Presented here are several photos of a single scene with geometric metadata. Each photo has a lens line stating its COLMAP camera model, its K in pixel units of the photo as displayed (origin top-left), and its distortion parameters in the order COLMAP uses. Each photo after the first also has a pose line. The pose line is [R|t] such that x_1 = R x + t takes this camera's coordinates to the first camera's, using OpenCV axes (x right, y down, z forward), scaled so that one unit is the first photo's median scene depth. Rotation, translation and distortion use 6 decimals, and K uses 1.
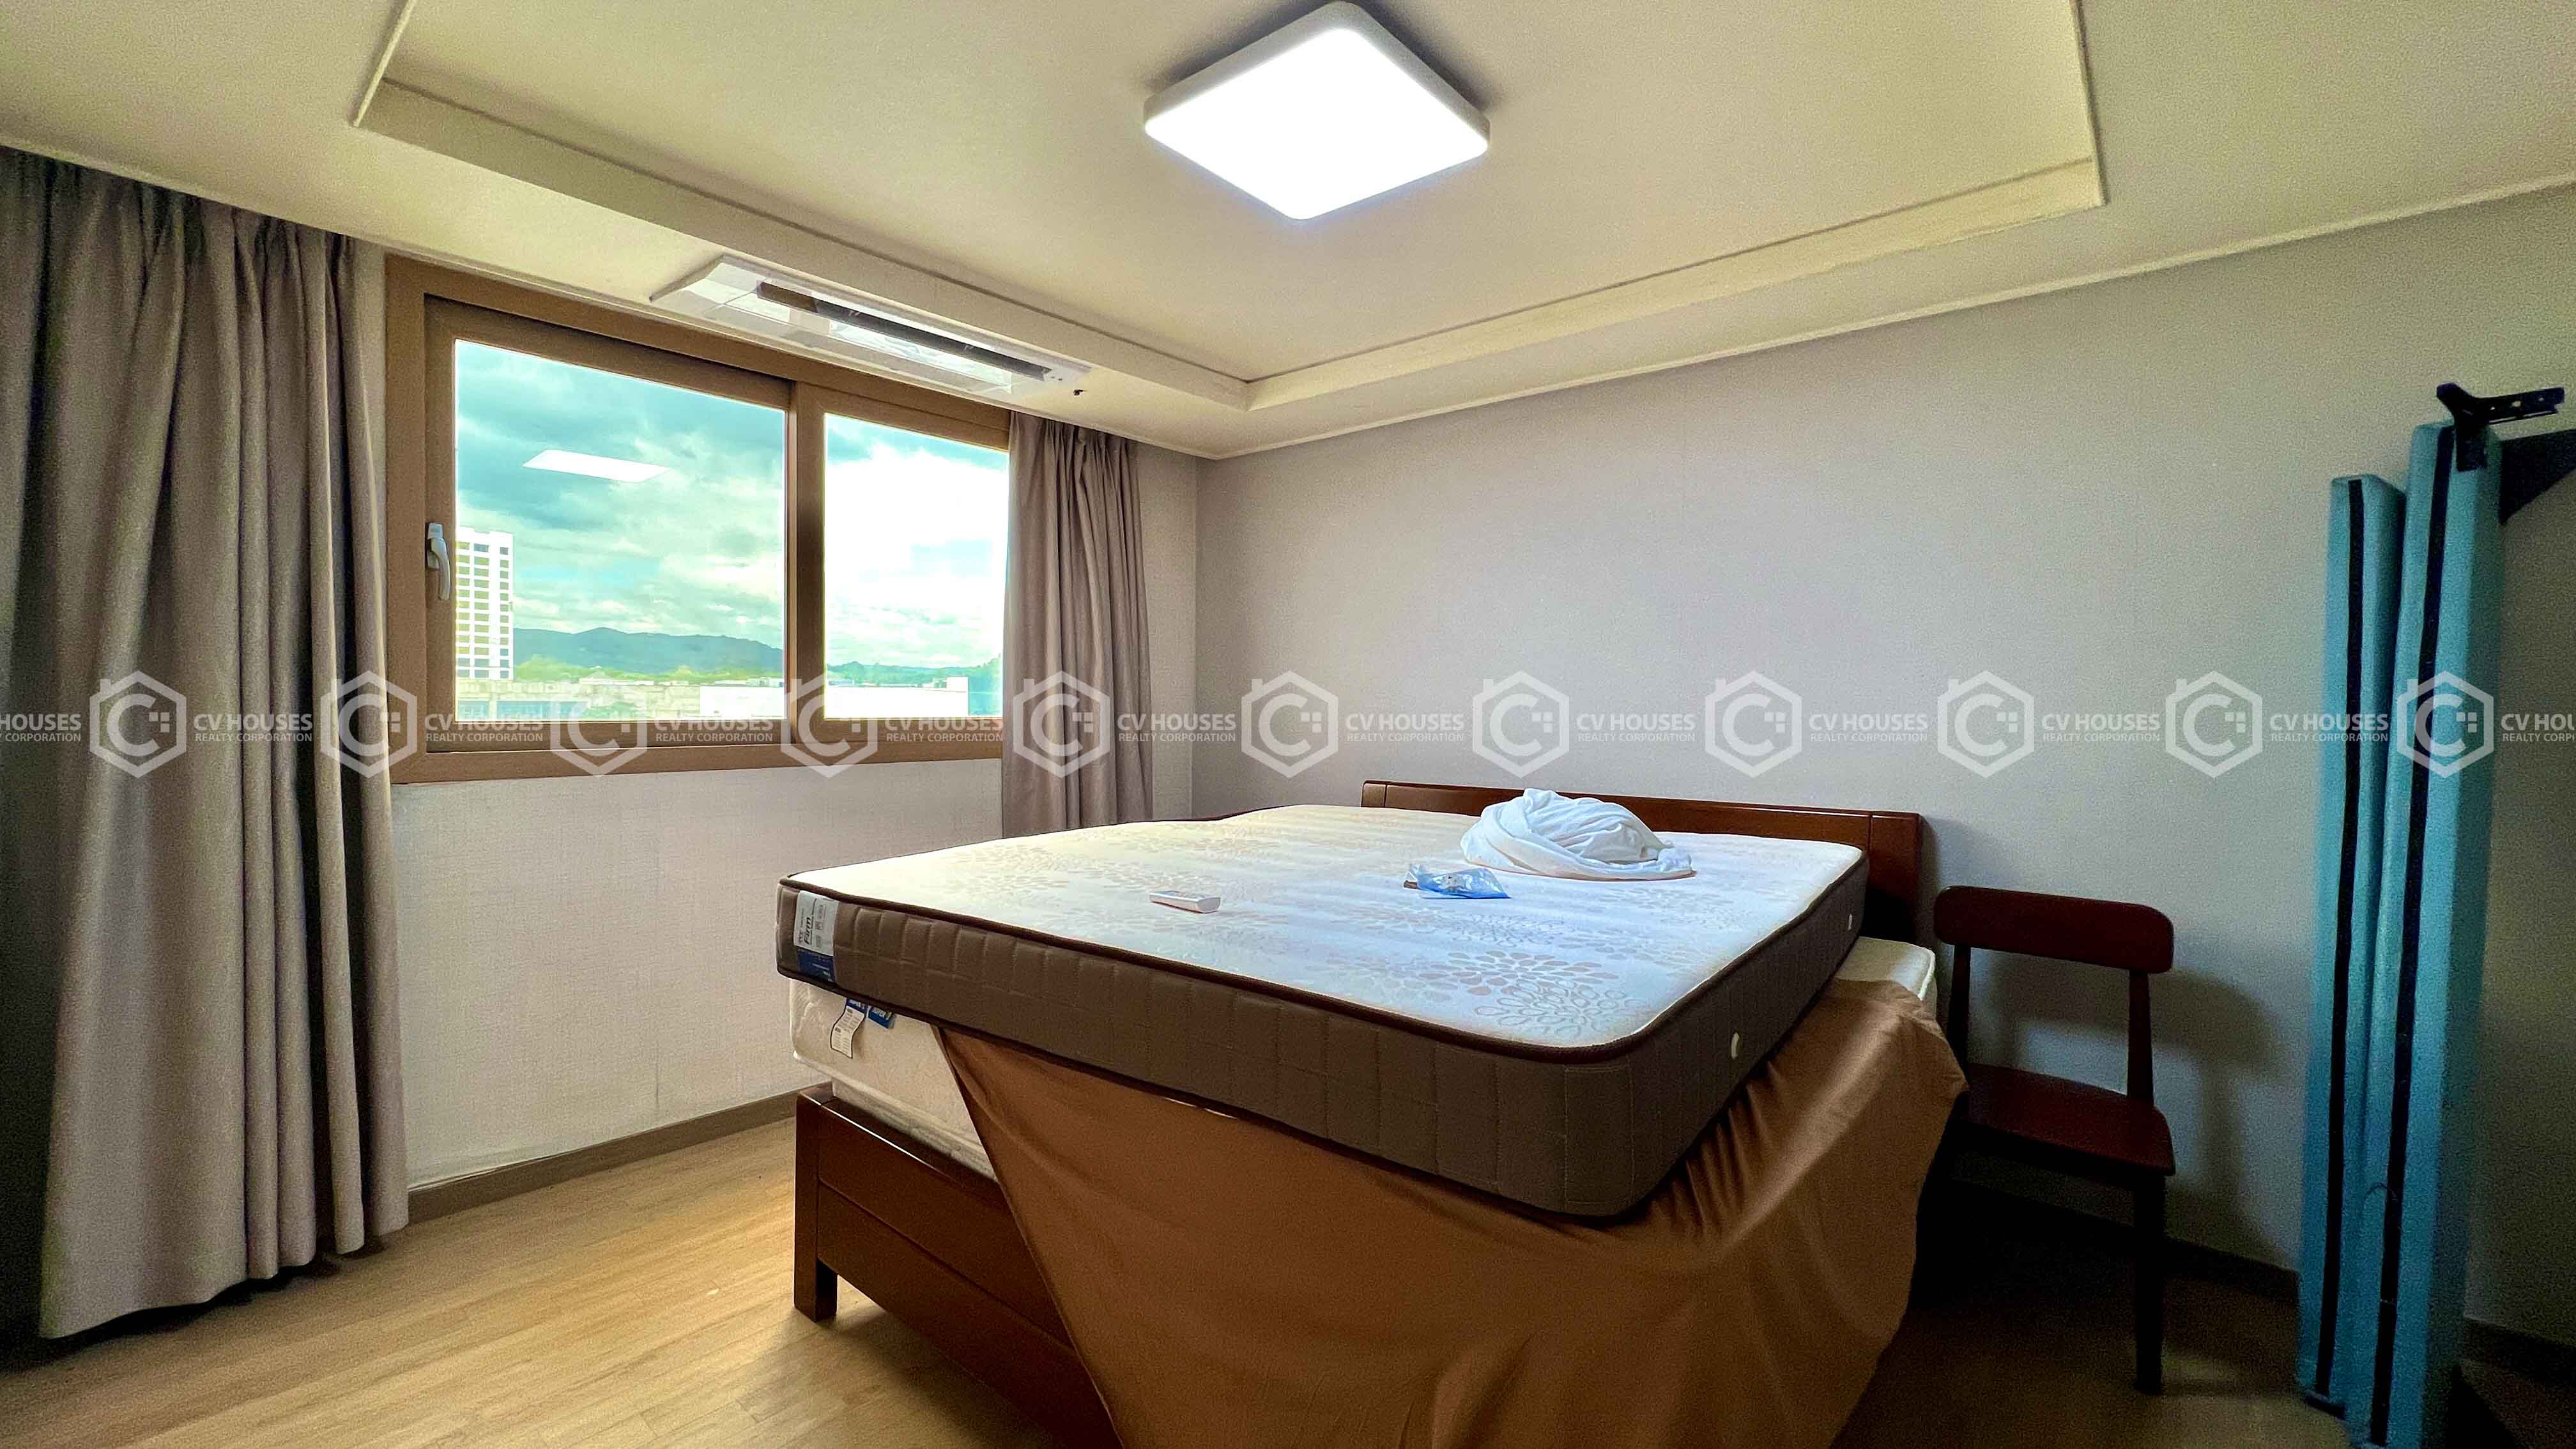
lens RADIAL K [[1040.5, 0, 1288.0], [0, 1040.5, 724.5], [0, 0, 1]] dist [0.000466, 0.000034]
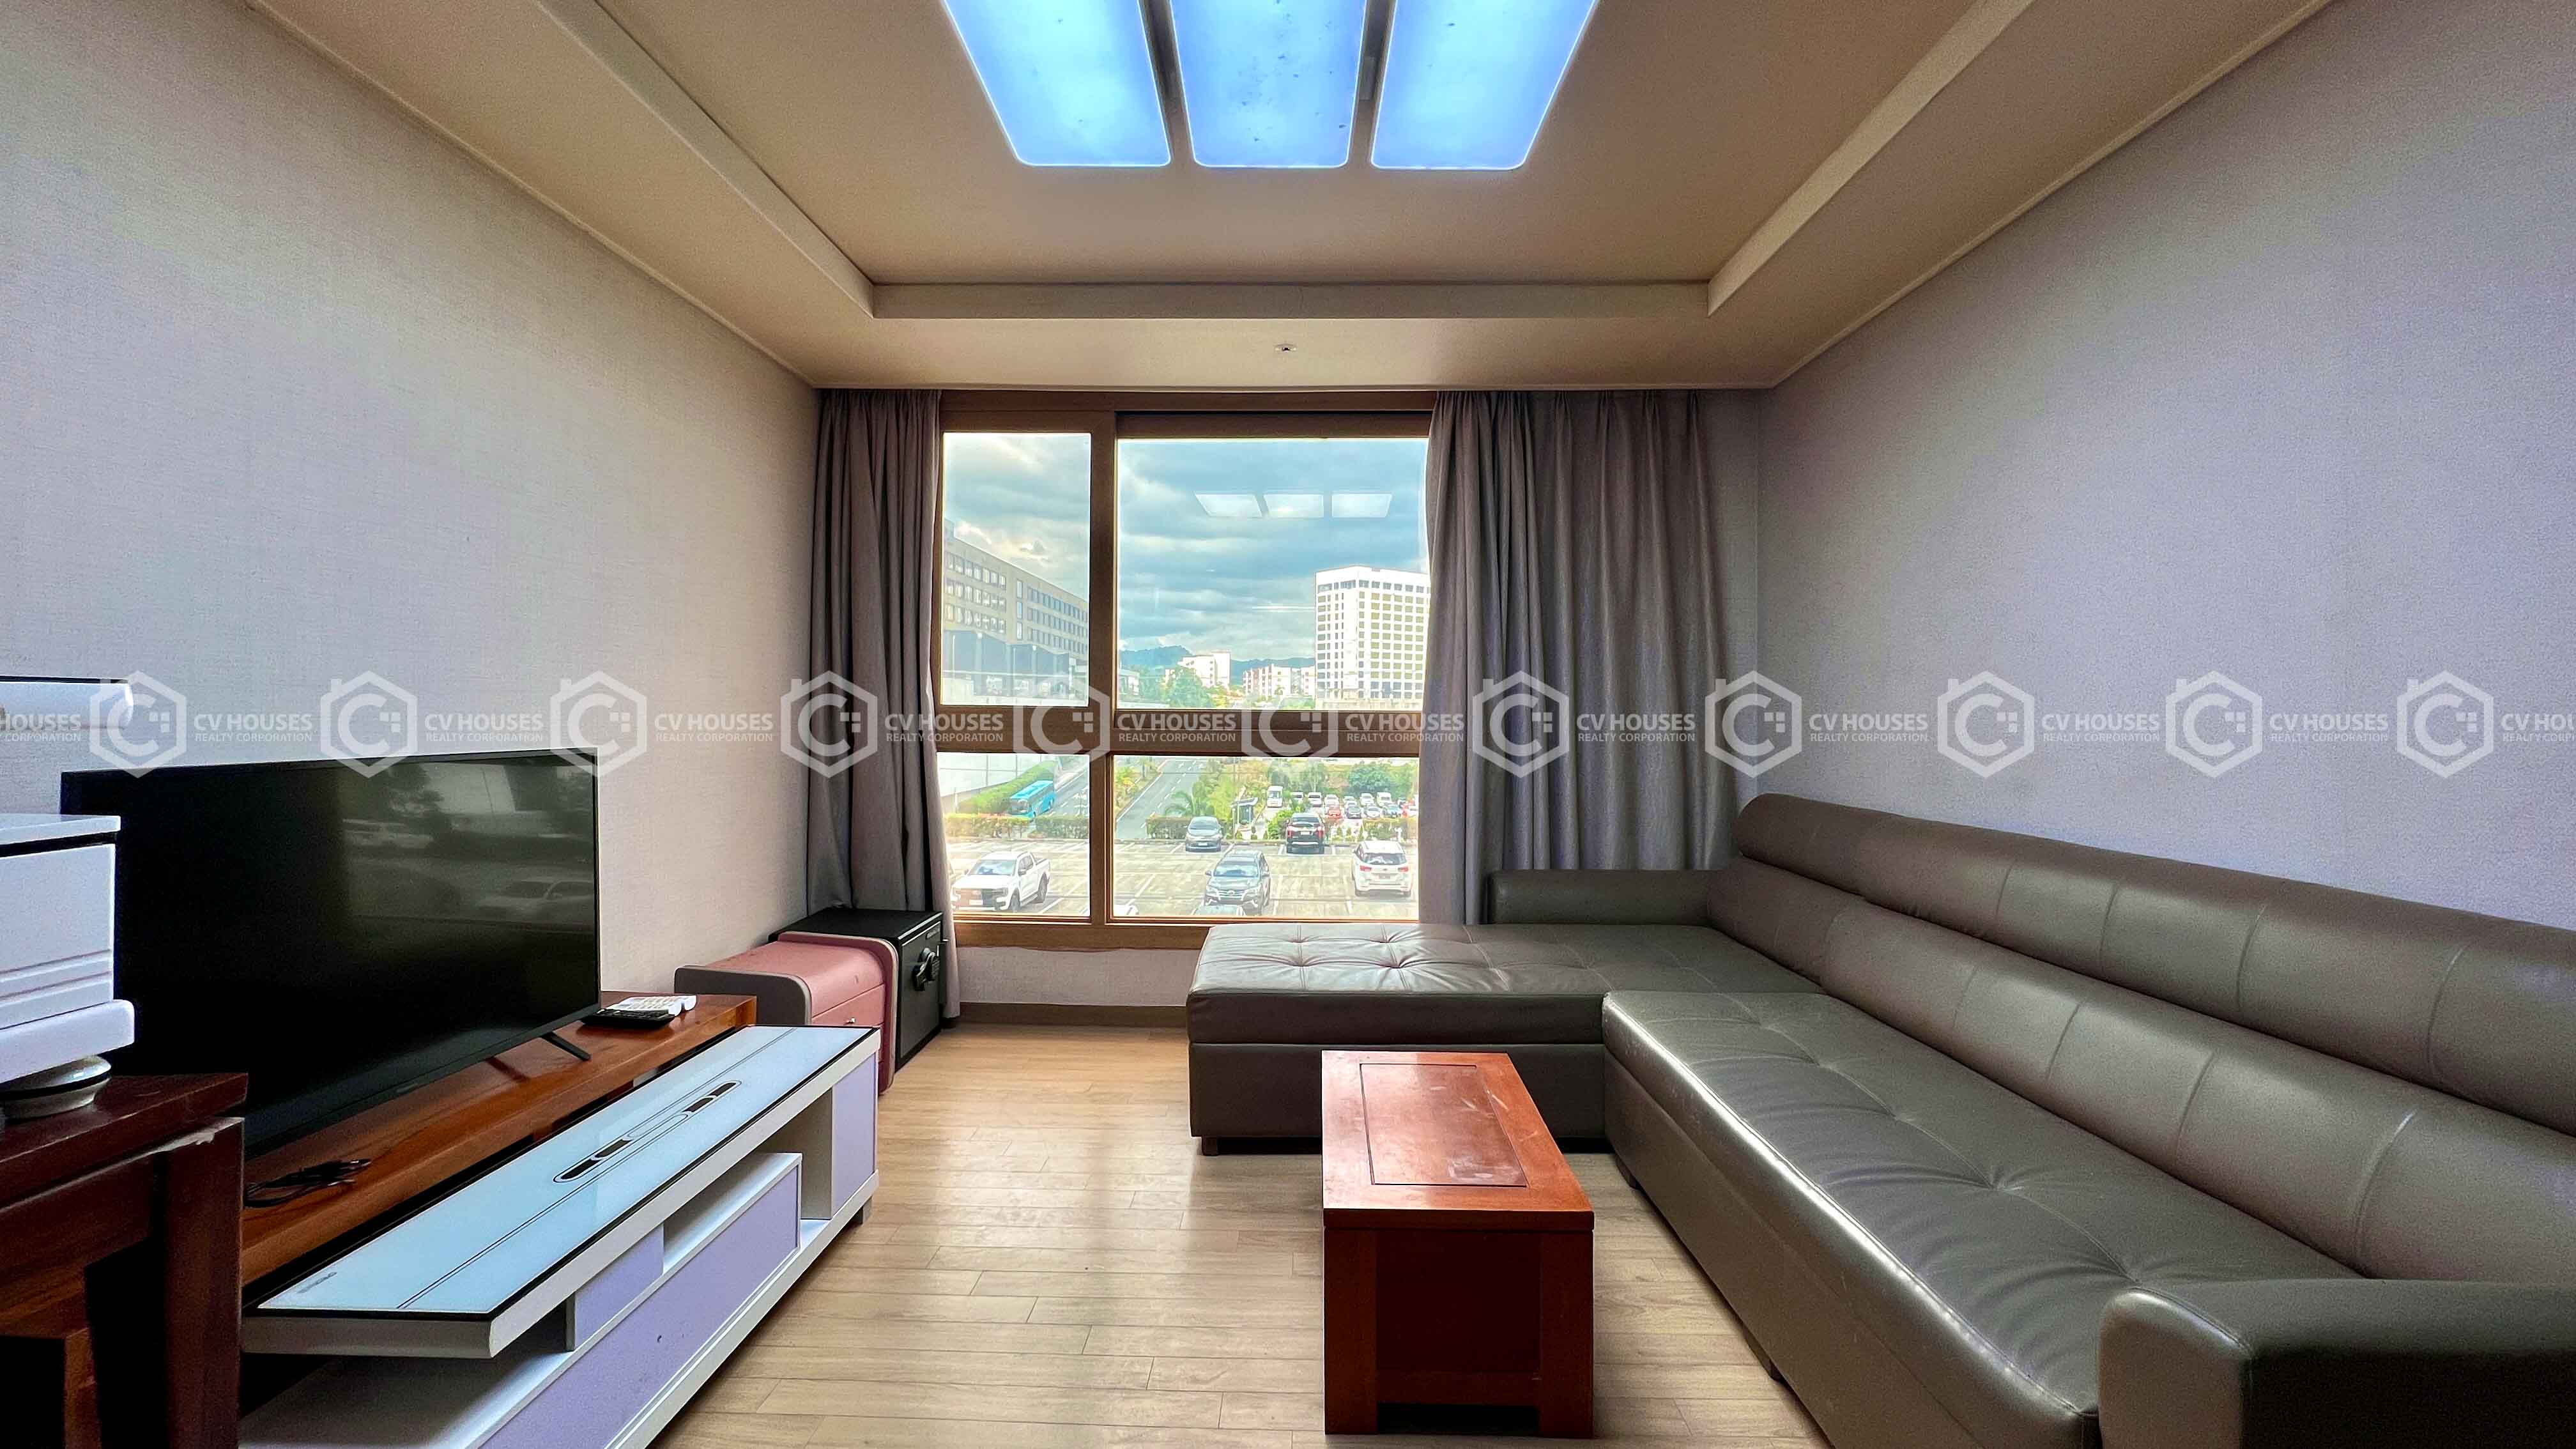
lens RADIAL K [[1067.0, 0, 1288.0], [0, 1067.0, 724.5], [0, 0, 1]] dist [0.000132, 0.000001]
pose [[0.999765, -0.000088, 0.021688, -0.689721], [0.000092, 1.000000, -0.000162, 0.000086], [-0.021688, 0.000164, 0.999765, -0.010447]]
